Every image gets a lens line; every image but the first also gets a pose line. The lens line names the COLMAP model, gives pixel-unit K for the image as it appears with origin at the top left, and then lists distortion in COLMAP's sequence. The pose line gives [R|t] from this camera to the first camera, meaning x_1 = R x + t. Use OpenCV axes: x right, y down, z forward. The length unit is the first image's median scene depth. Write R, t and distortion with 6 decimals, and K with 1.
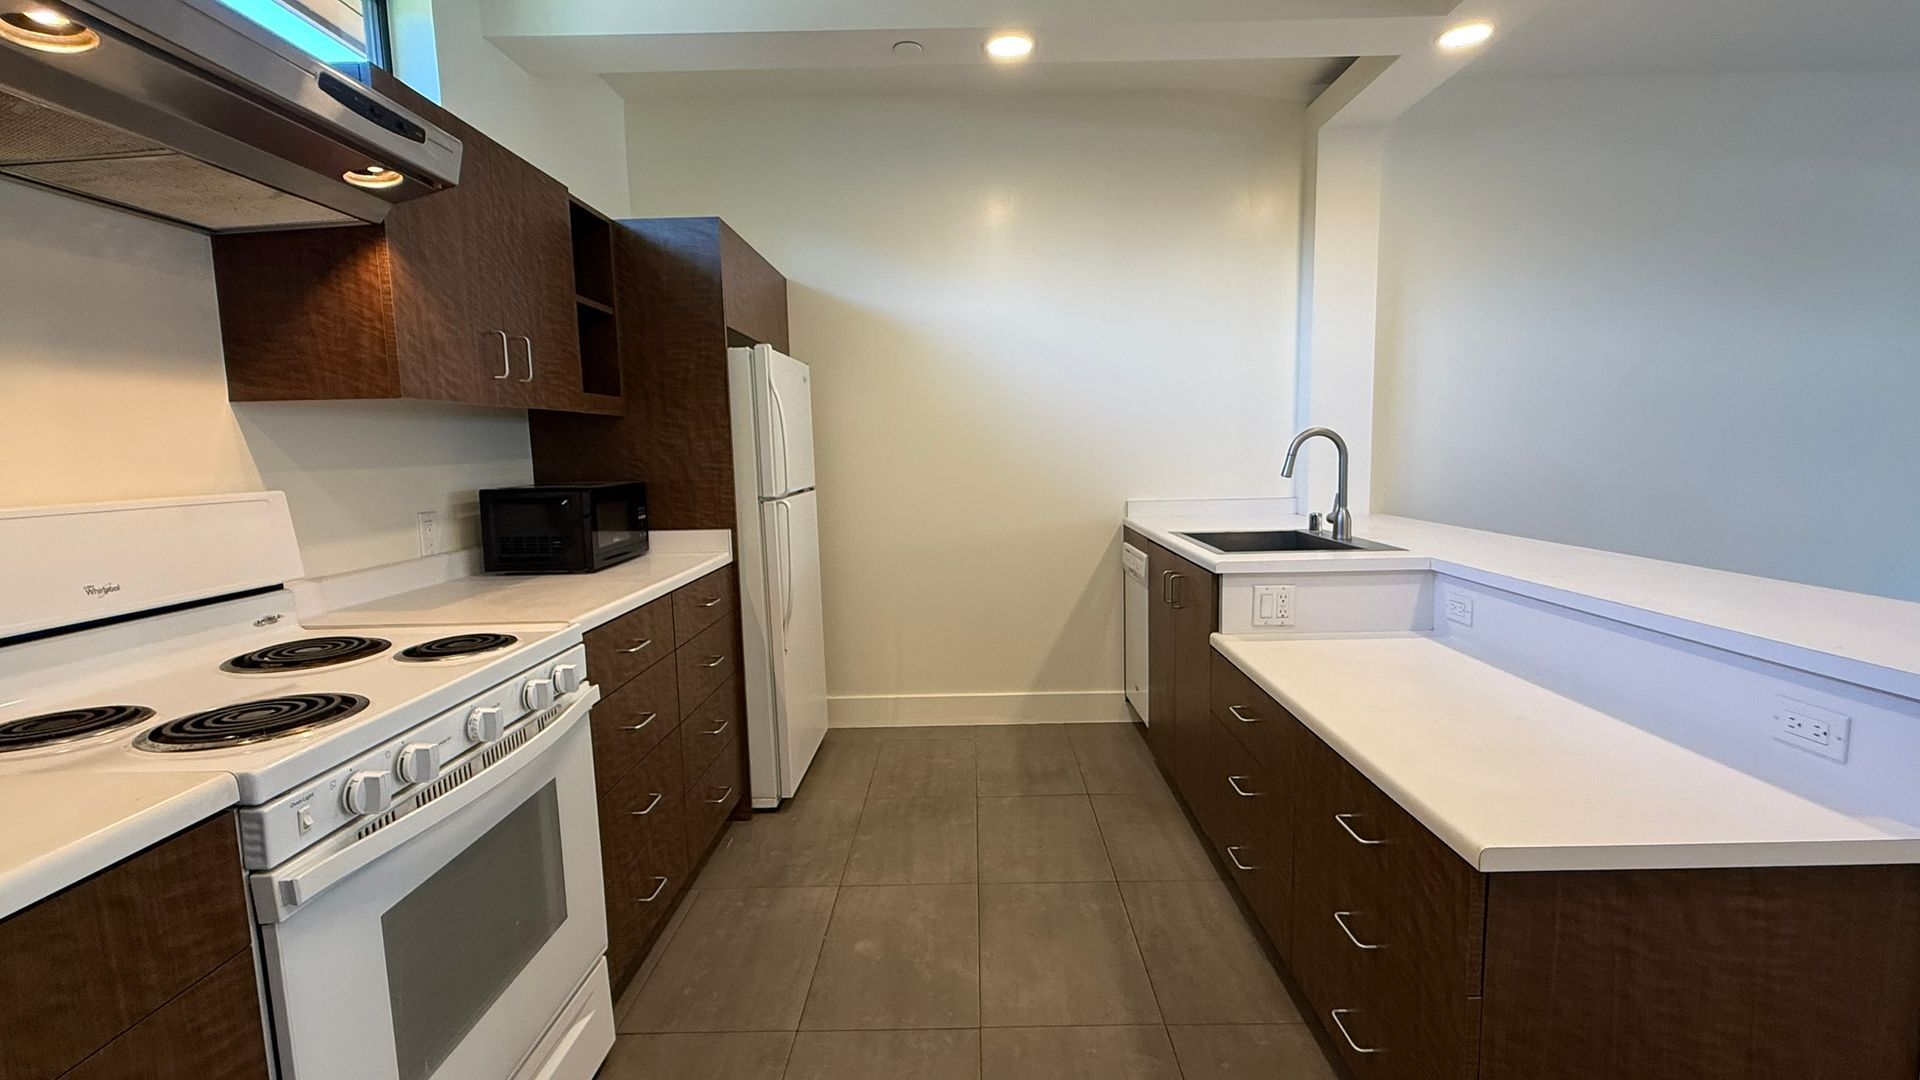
lens RADIAL K [[835.3, 0, 960.0], [0, 835.3, 540.0], [0, 0, 1]] dist [0.000360, 0.000056]
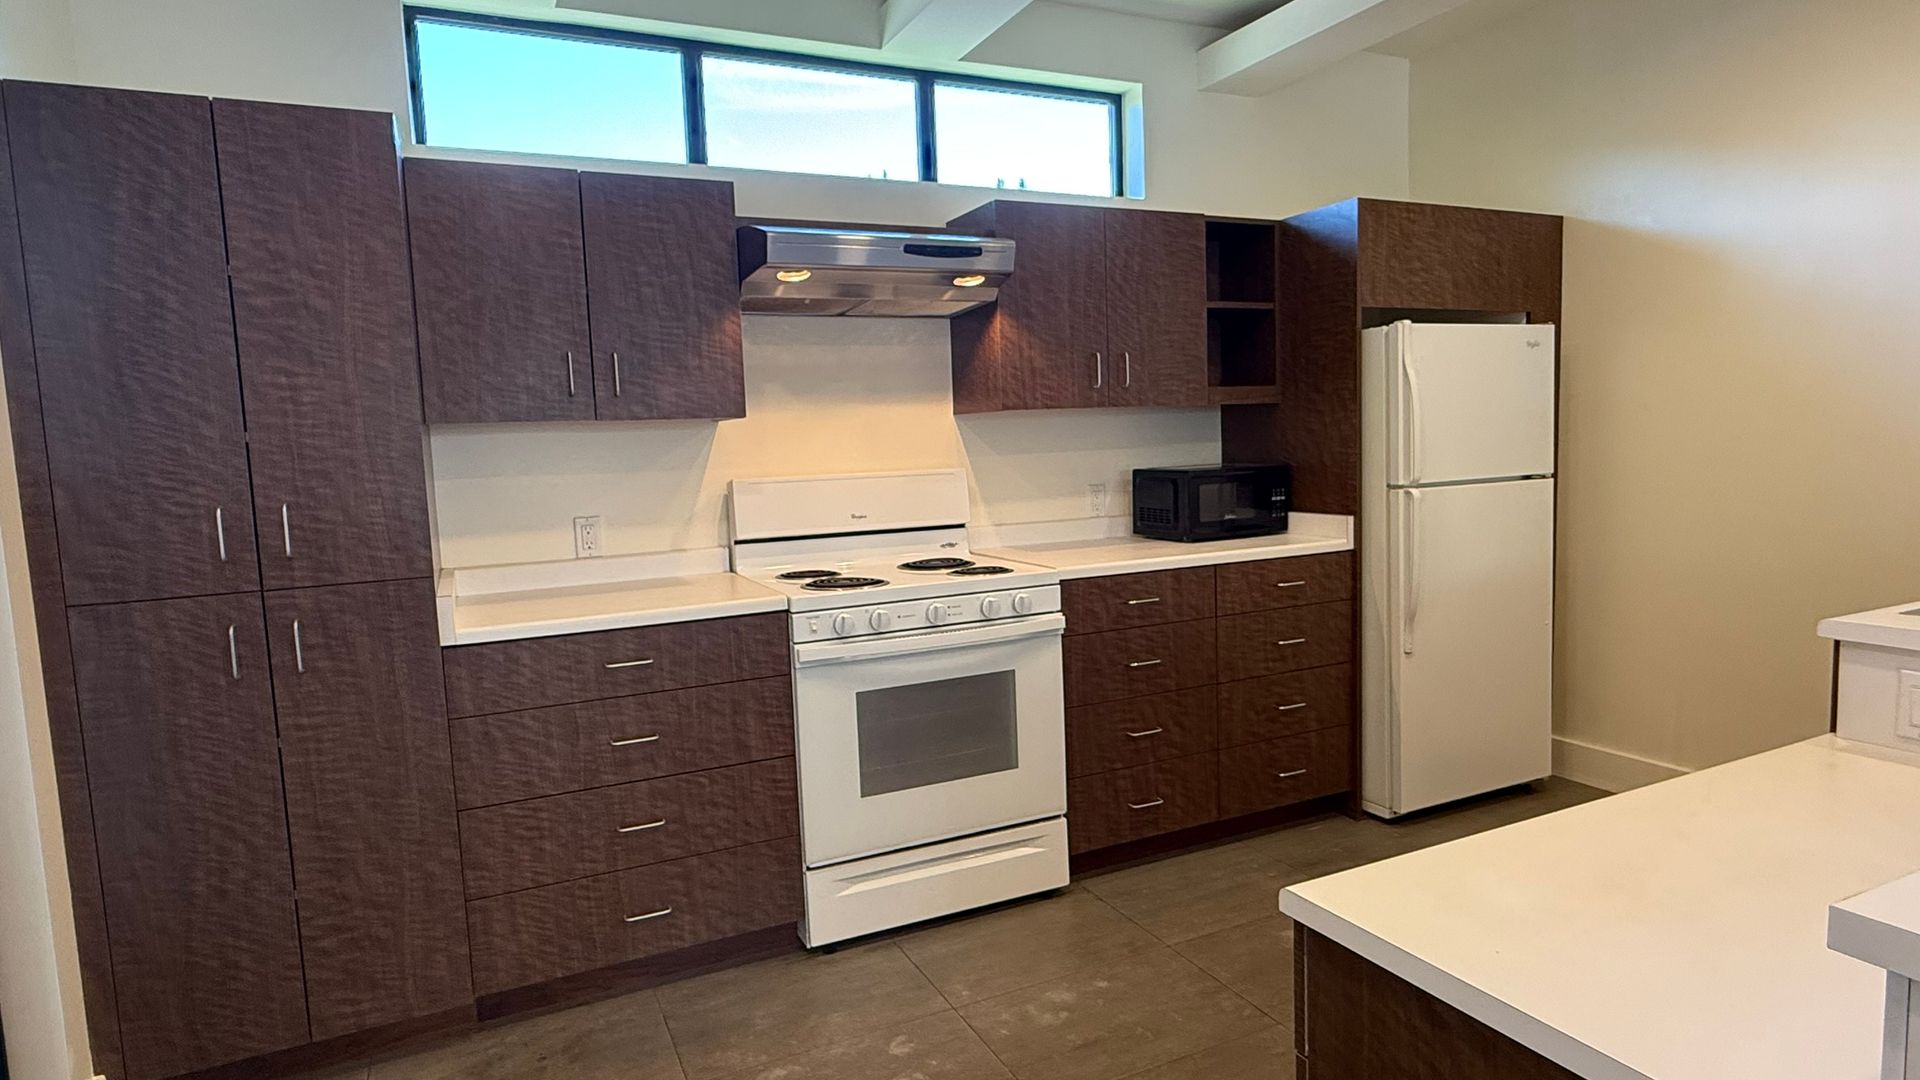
lens RADIAL K [[1046.2, 0, 960.0], [0, 1046.2, 540.0], [0, 0, 1]] dist [0.006147, 0.000256]
pose [[0.438923, 0.093198, -0.893678, 0.794758], [-0.073824, 0.994984, 0.067505, -0.043348], [0.895487, 0.036345, 0.443602, 0.062943]]
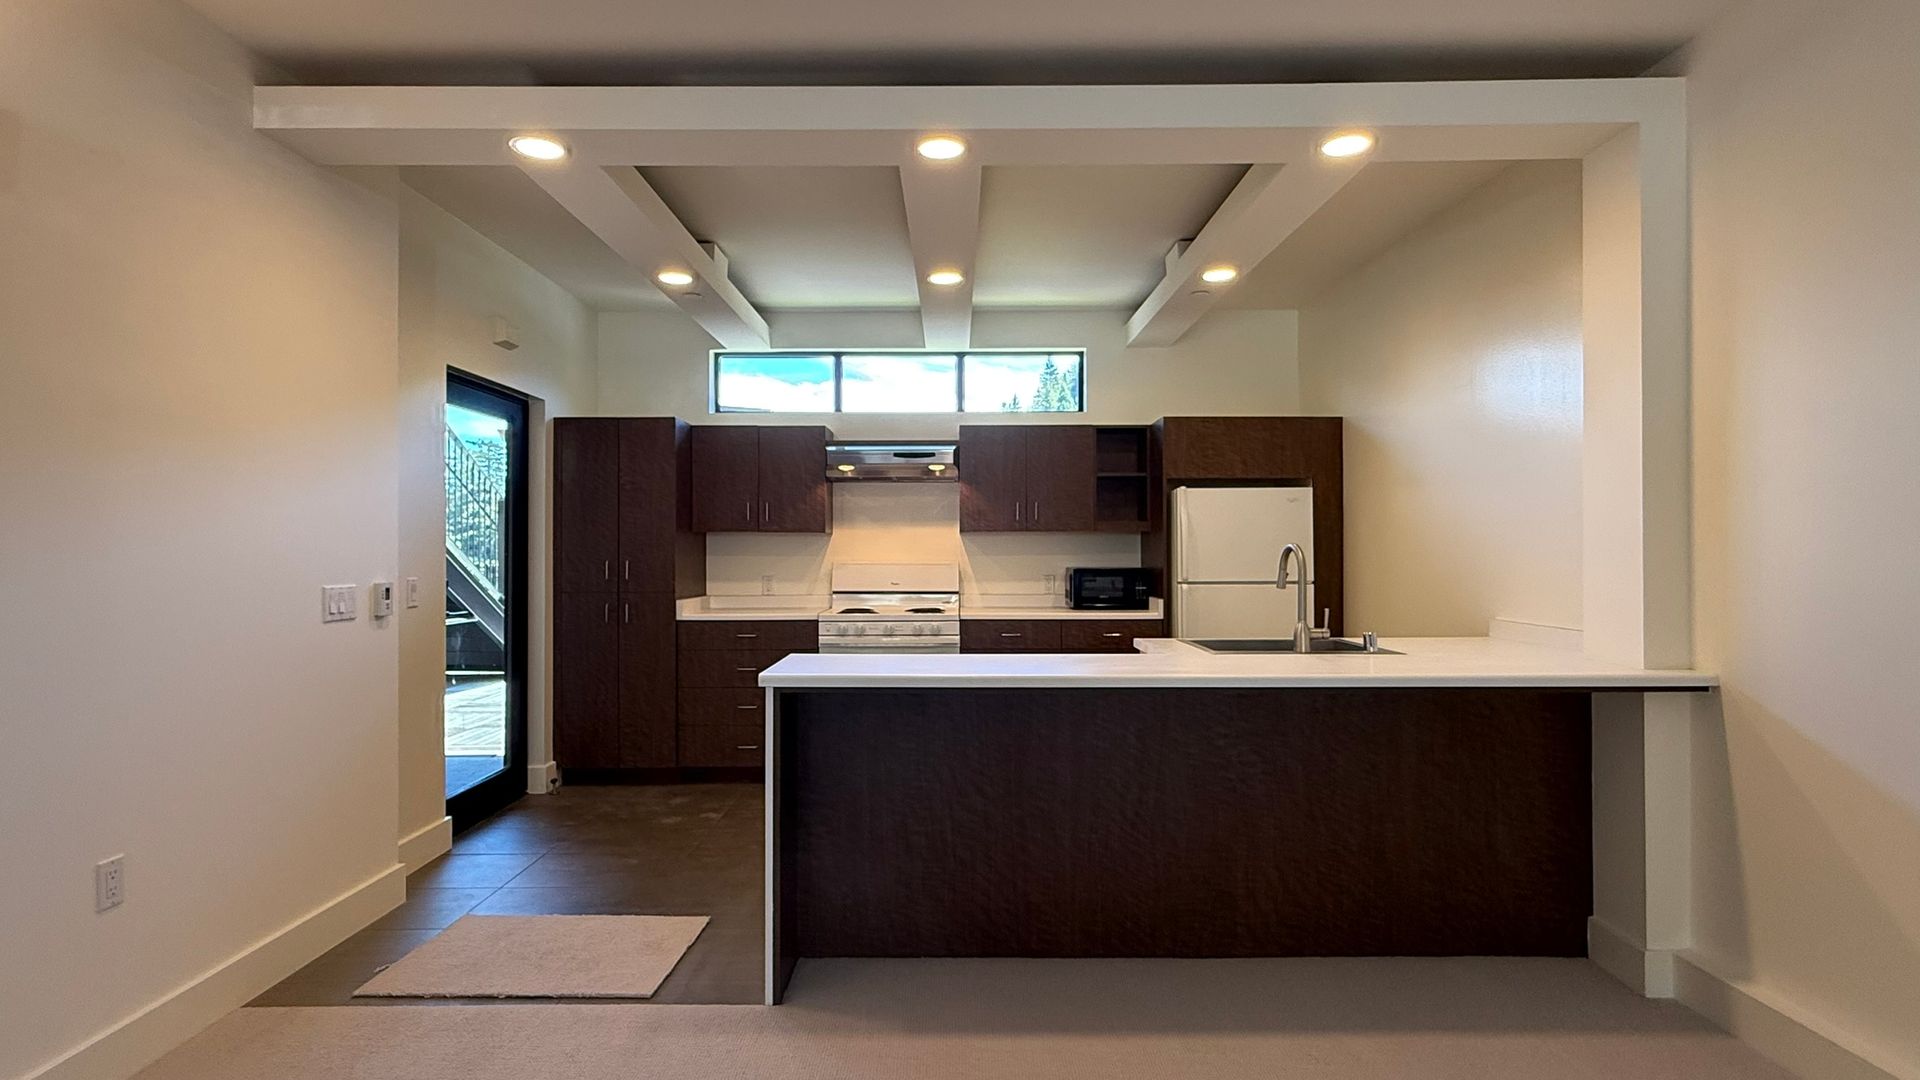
lens RADIAL K [[968.8, 0, 960.0], [0, 968.8, 540.0], [0, 0, 1]] dist [0.000755, 0.000051]
pose [[0.010657, 0.010720, -0.999886, 2.097581], [-0.111396, 0.993731, 0.009467, -0.132313], [0.993719, 0.111283, 0.011785, 0.730537]]
